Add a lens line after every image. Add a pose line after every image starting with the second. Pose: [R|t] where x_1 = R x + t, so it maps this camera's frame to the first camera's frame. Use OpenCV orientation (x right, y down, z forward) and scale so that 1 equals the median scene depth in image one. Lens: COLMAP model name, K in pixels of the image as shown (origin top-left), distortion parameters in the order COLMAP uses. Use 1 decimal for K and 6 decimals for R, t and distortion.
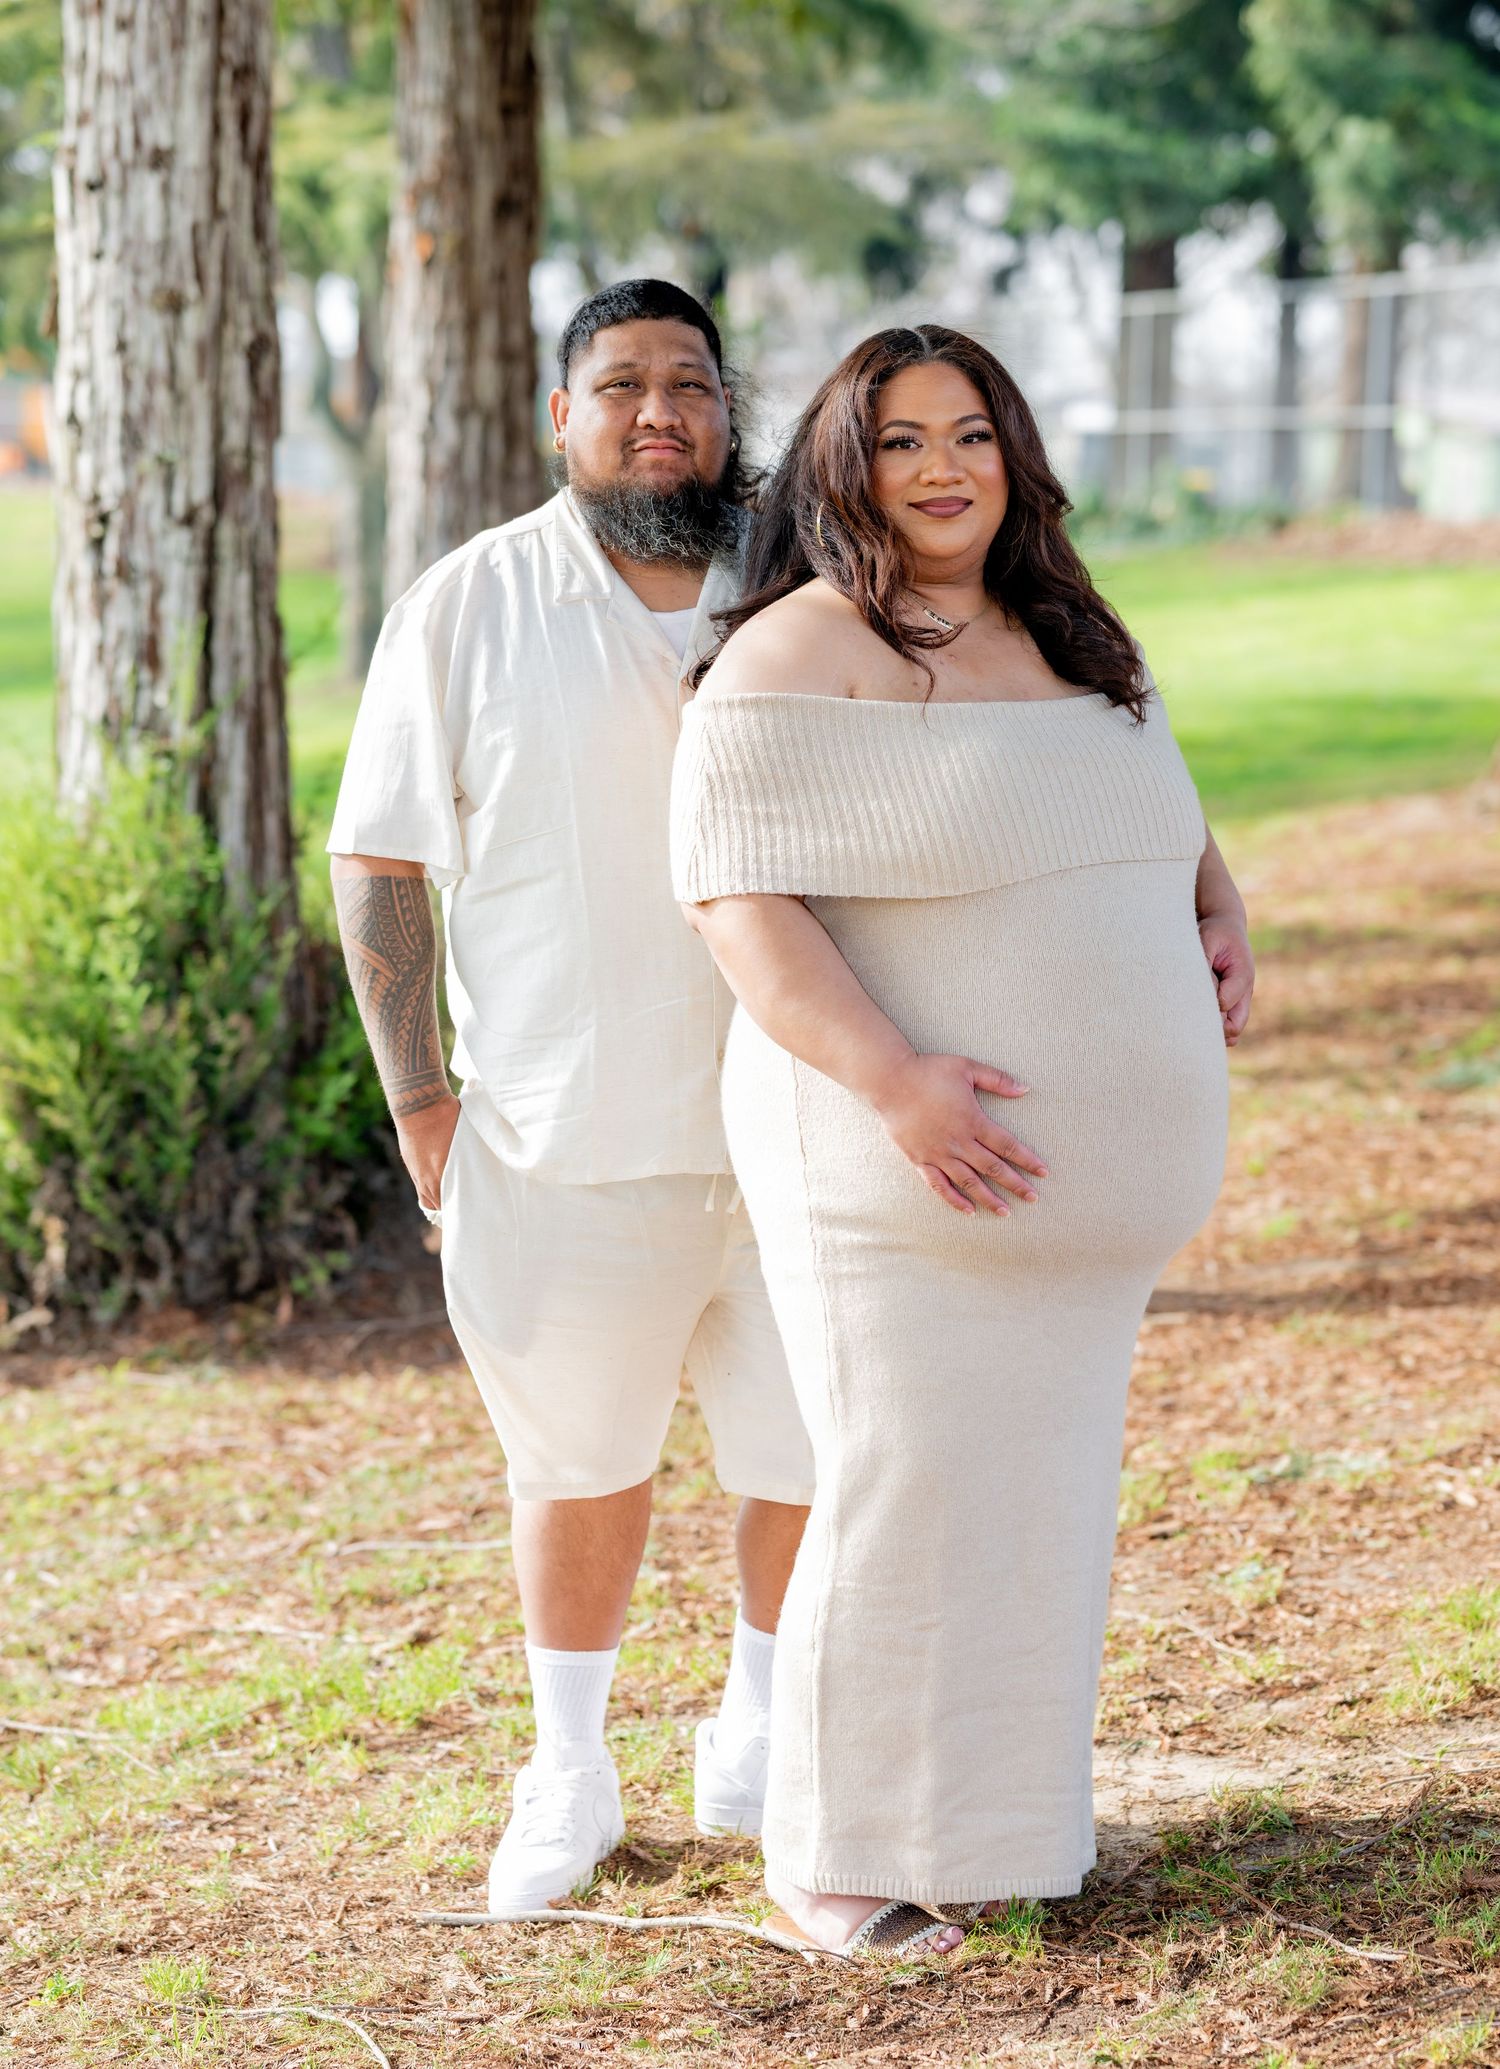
lens RADIAL K [[6640.3, 0, 750.0], [0, 6640.3, 1034.5], [0, 0, 1]] dist [0.041016, -0.162284]
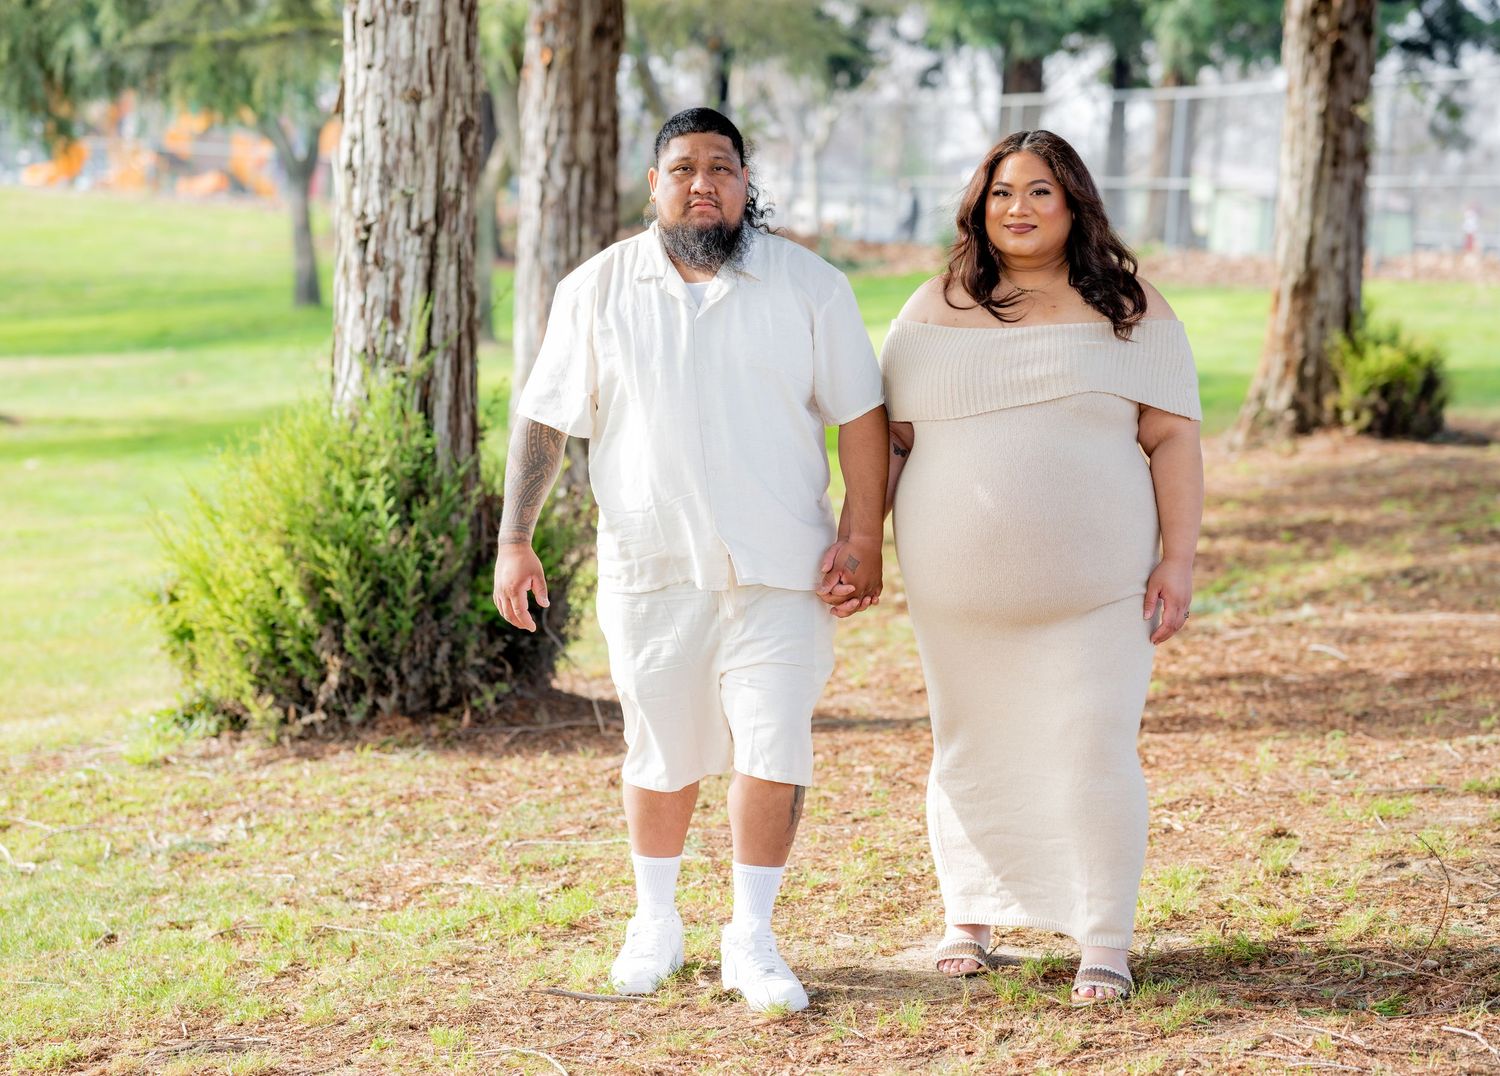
lens RADIAL K [[4649.2, 0, 750.0], [0, 4649.2, 538.0], [0, 0, 1]] dist [0.069314, -0.628065]
pose [[0.999524, 0.030561, 0.004308, -0.007034], [-0.030500, 0.999442, -0.013604, 0.011004], [-0.004722, 0.013467, 0.999898, -0.142097]]
